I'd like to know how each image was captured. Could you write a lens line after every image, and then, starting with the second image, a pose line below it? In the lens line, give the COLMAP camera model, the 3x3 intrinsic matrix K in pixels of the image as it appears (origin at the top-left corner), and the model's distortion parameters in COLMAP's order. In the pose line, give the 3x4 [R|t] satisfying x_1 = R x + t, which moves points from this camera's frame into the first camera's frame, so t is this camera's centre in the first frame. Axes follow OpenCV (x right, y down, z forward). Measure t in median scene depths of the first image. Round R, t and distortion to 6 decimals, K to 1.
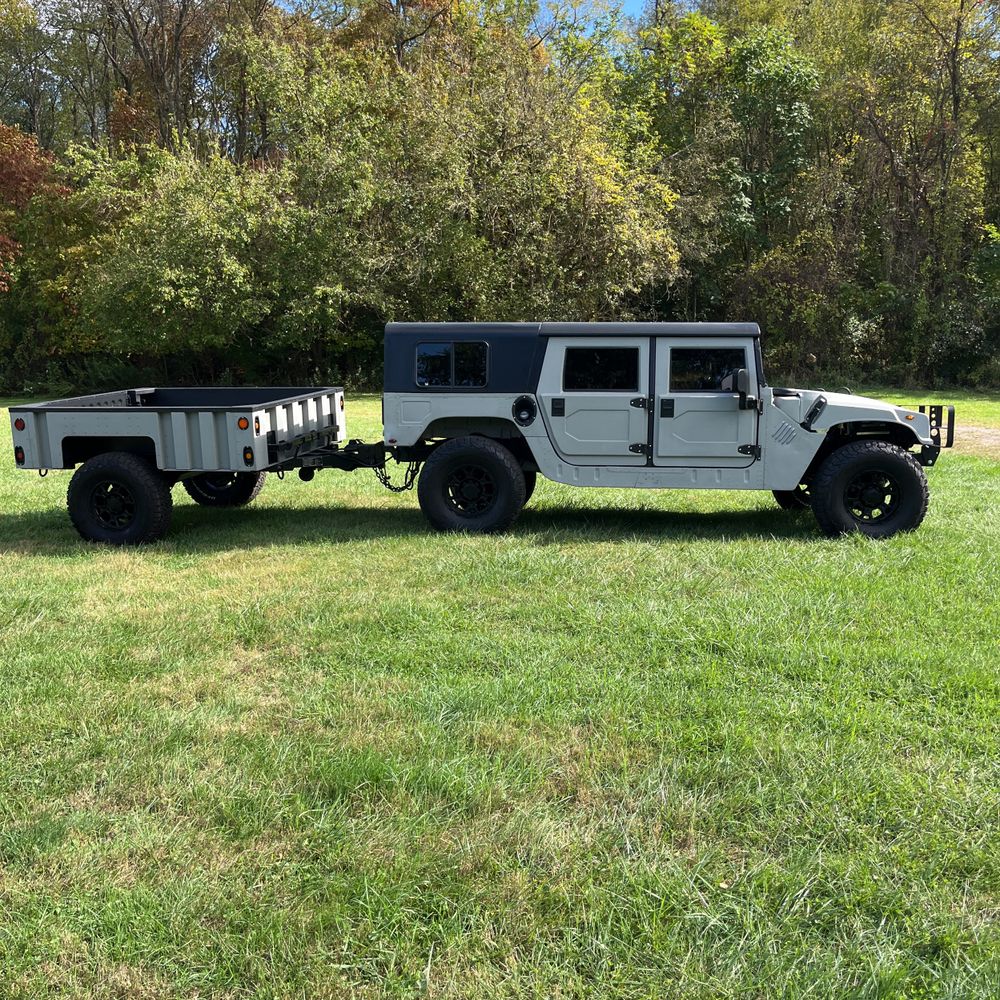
lens RADIAL K [[1017.0, 0, 501.0], [0, 1017.0, 512.0], [0, 0, 1]] dist [0.021636, 0.000000]
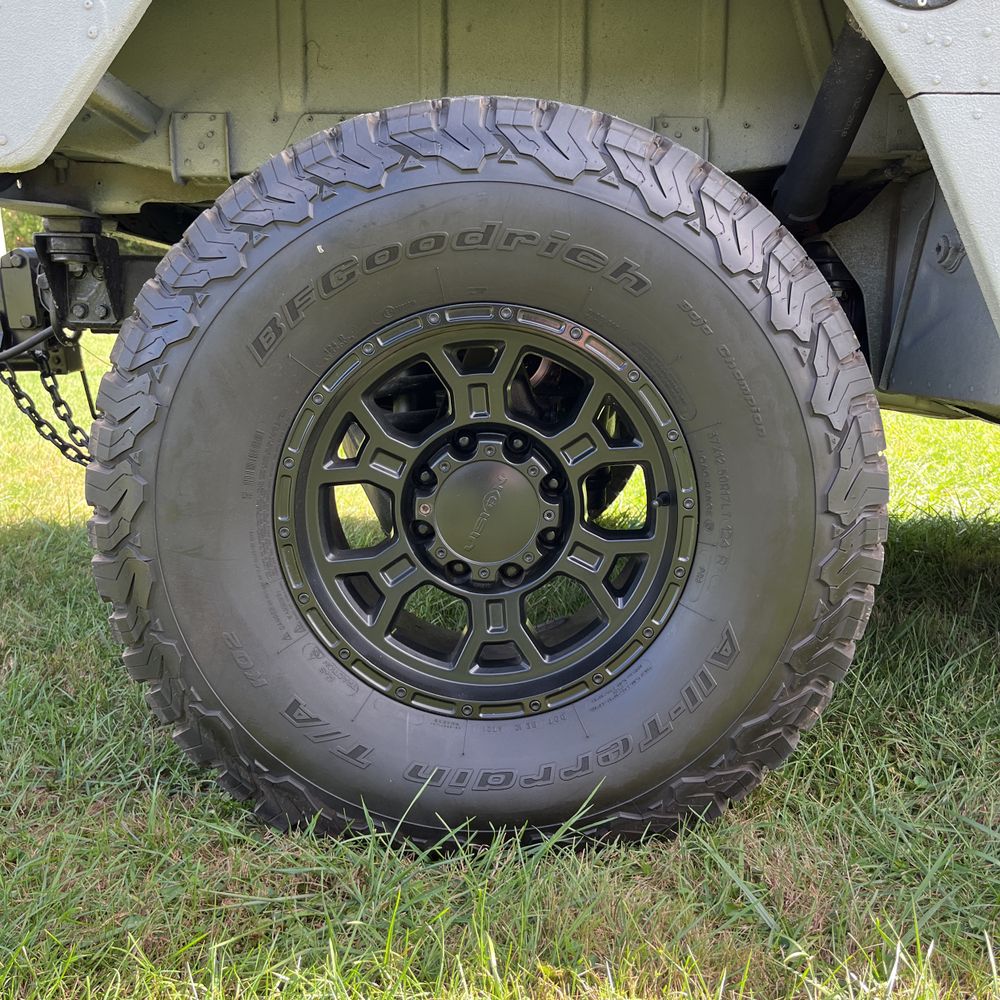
lens RADIAL K [[1017.0, 0, 507.6], [0, 1017.0, 495.2], [0, 0, 1]] dist [0.021636, 0.000000]
pose [[0.996743, -0.007911, 0.080251, -0.038906], [0.003731, 0.998634, 0.052111, -0.031249], [-0.080554, -0.051641, 0.995412, 0.882024]]
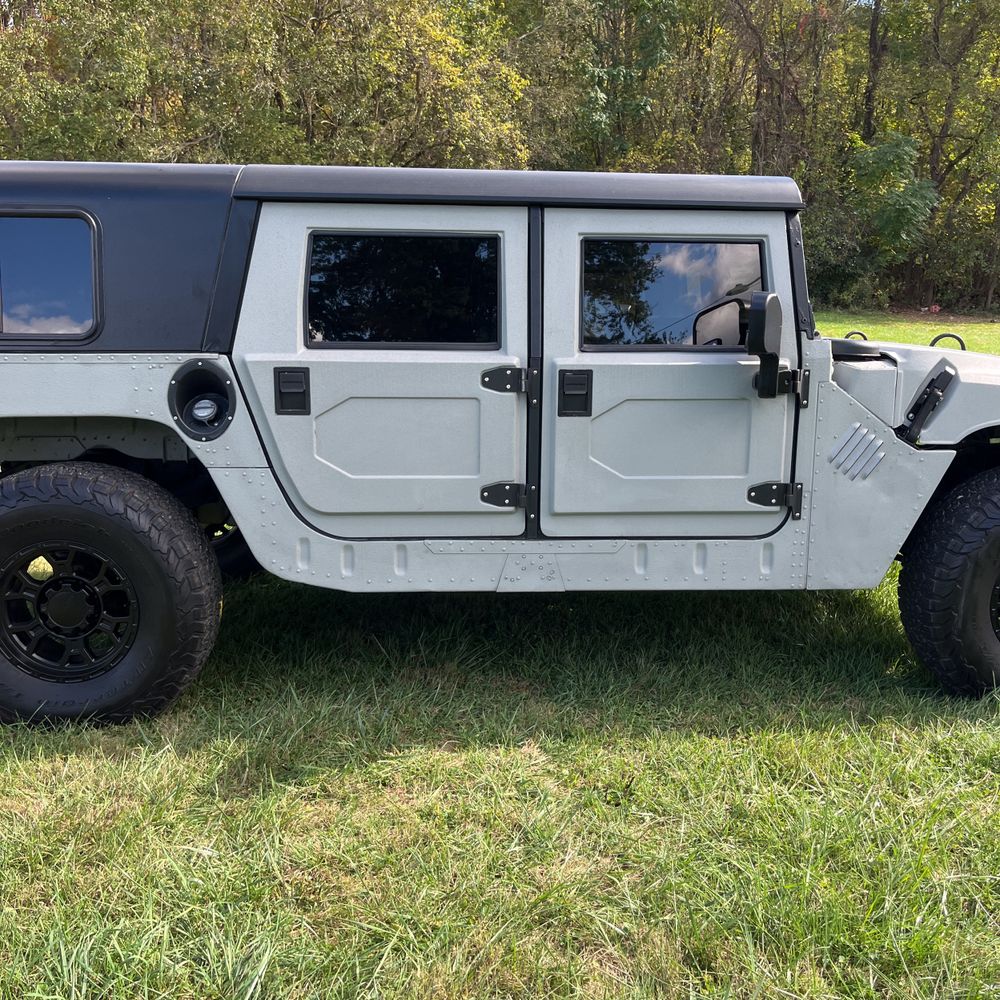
lens RADIAL K [[1017.0, 0, 505.5], [0, 1017.0, 492.3], [0, 0, 1]] dist [0.021636, 0.000000]
pose [[0.988062, -0.023966, 0.152184, 0.076162], [0.014989, 0.998094, 0.059861, -0.086891], [-0.153329, -0.056865, 0.986538, 0.612777]]
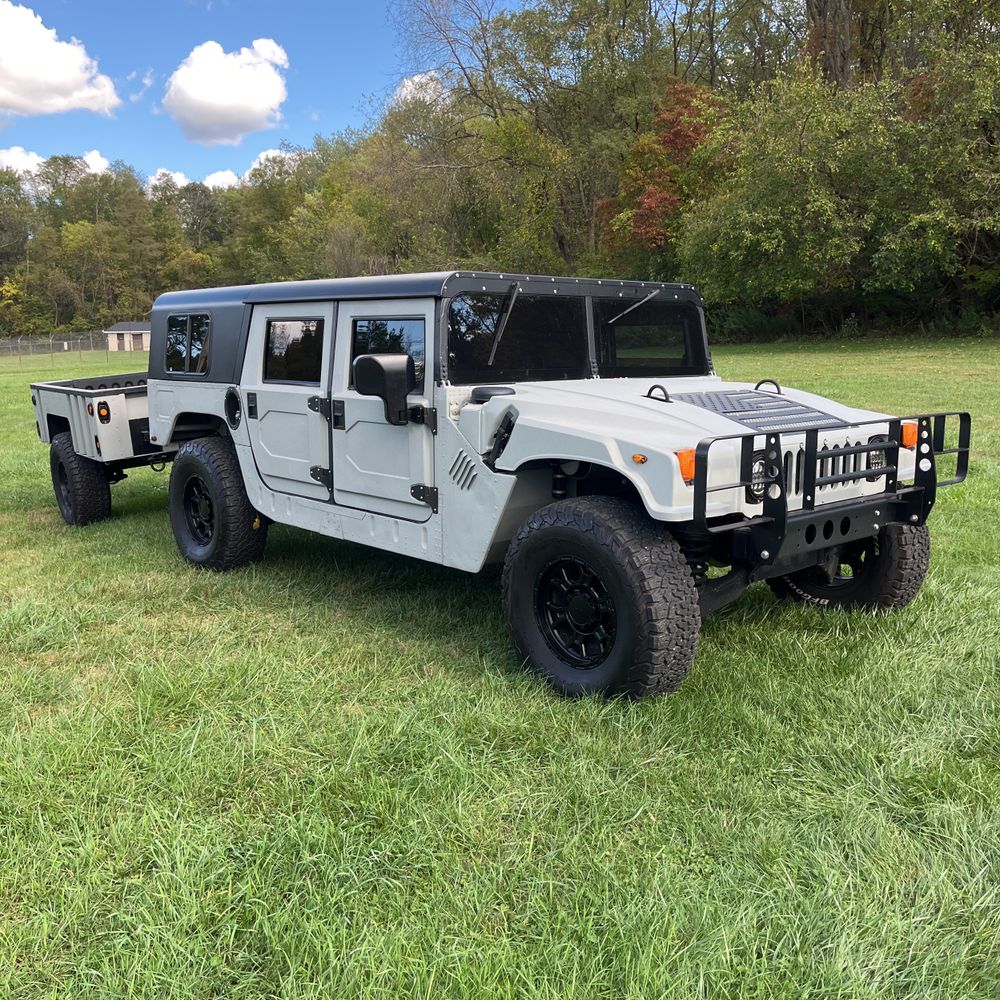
lens RADIAL K [[1017.0, 0, 501.4], [0, 1017.0, 494.4], [0, 0, 1]] dist [0.021636, 0.000000]
pose [[0.734501, 0.096894, -0.671654, 0.658795], [-0.070025, 0.995292, 0.067005, -0.101388], [0.674985, -0.002182, 0.737829, 0.599332]]
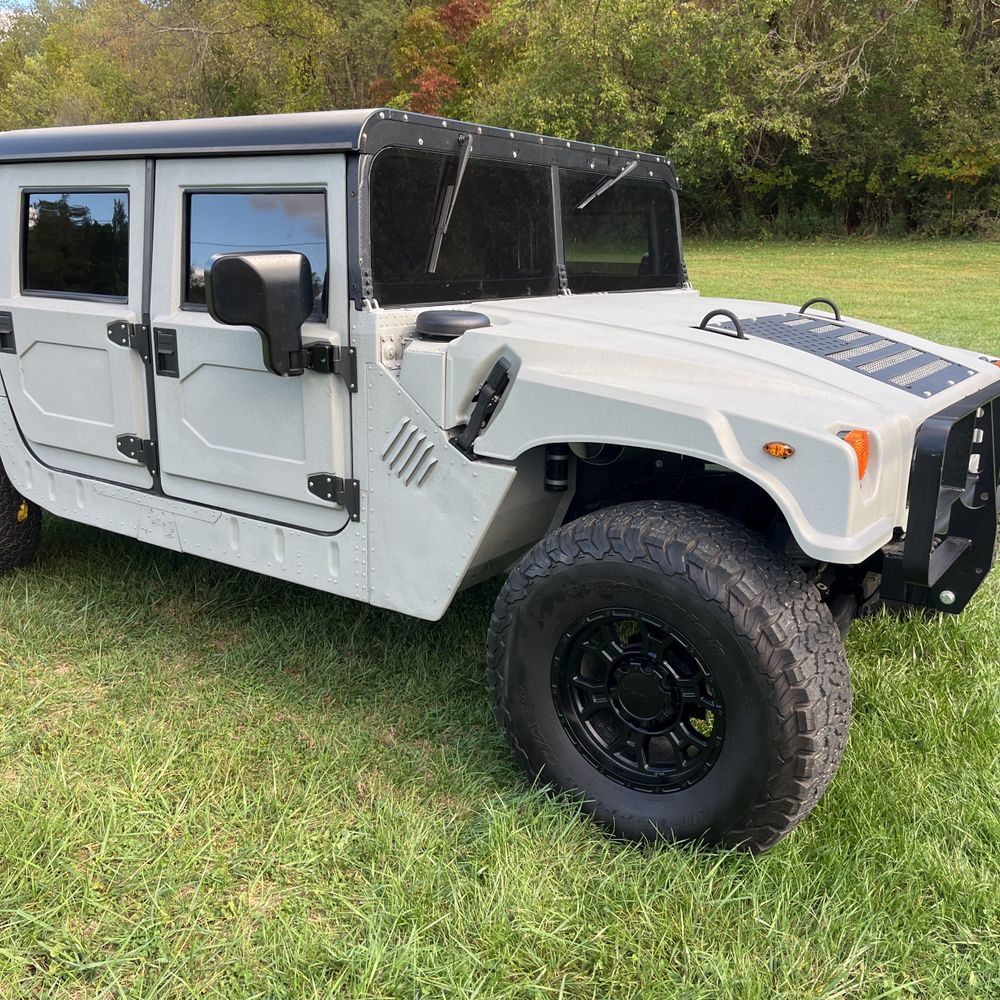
lens RADIAL K [[1017.0, 0, 497.7], [0, 1017.0, 508.9], [0, 0, 1]] dist [0.021636, 0.000000]
pose [[0.866791, 0.137701, -0.479283, 0.458197], [-0.067142, 0.984594, 0.161452, -0.113396], [0.494131, -0.107765, 0.862683, 0.719819]]
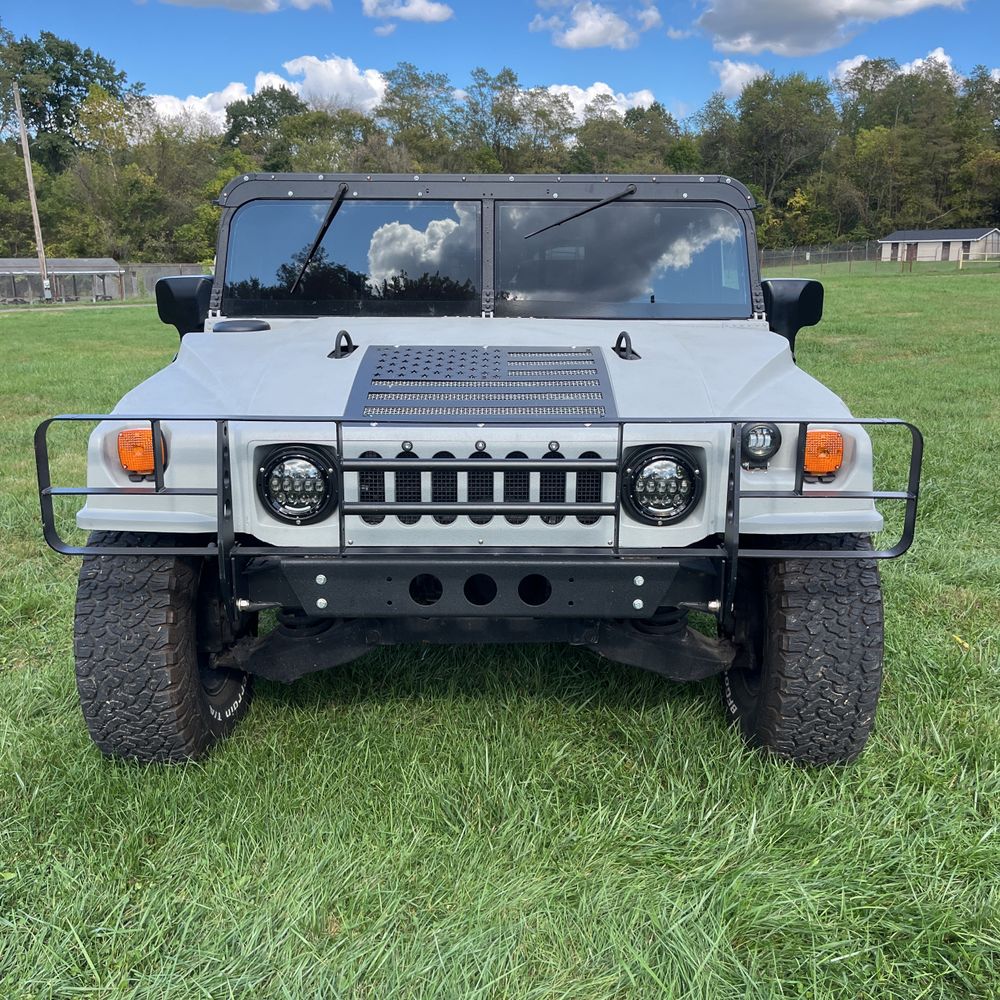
lens RADIAL K [[1017.0, 0, 489.3], [0, 1017.0, 493.5], [0, 0, 1]] dist [0.021636, 0.000000]
pose [[0.088189, 0.228676, -0.969500, 0.730134], [-0.111253, 0.969464, 0.218548, -0.157274], [0.989872, 0.088586, 0.110936, 1.059968]]
